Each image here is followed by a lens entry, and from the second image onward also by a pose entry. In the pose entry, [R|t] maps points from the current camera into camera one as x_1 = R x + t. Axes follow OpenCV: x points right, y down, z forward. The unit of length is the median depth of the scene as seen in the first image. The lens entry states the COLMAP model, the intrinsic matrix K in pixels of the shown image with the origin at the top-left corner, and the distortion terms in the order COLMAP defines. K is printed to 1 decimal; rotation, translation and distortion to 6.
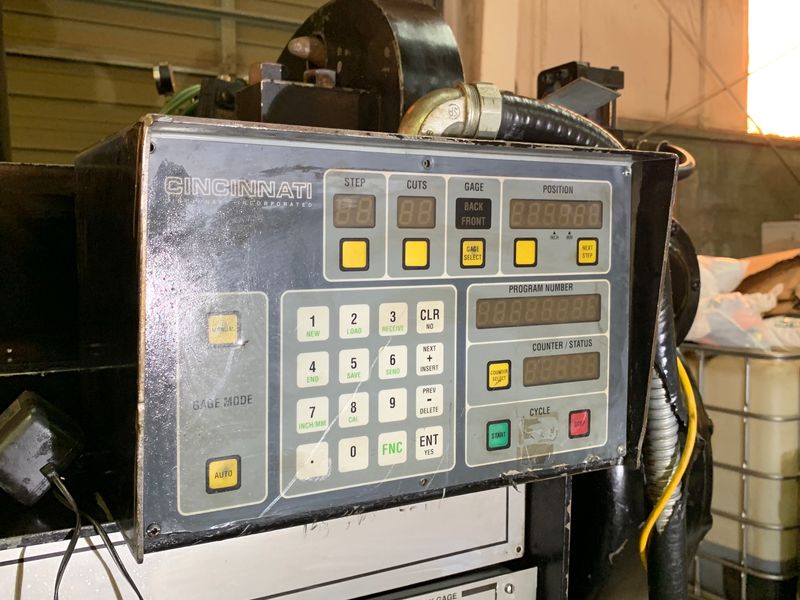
lens RADIAL K [[805.6, 0, 399.7], [0, 805.6, 297.5], [0, 0, 1]] dist [0.015932, 0.000000]
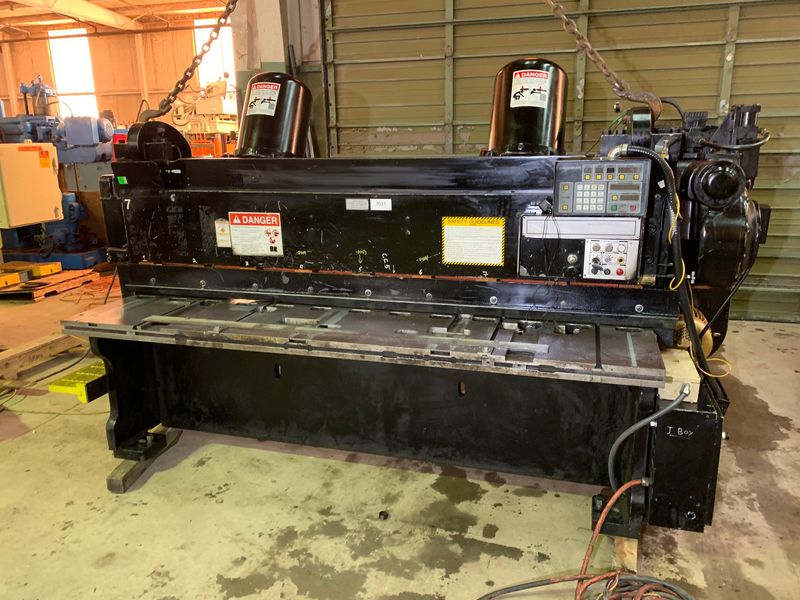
lens RADIAL K [[608.5, 0, 402.7], [0, 608.5, 297.6], [0, 0, 1]] dist [0.002910, 0.000936]
pose [[0.684966, 0.174276, -0.707425, 2.444413], [-0.019602, 0.975027, 0.221221, -0.153416], [0.728311, -0.137662, 0.671276, -3.375241]]
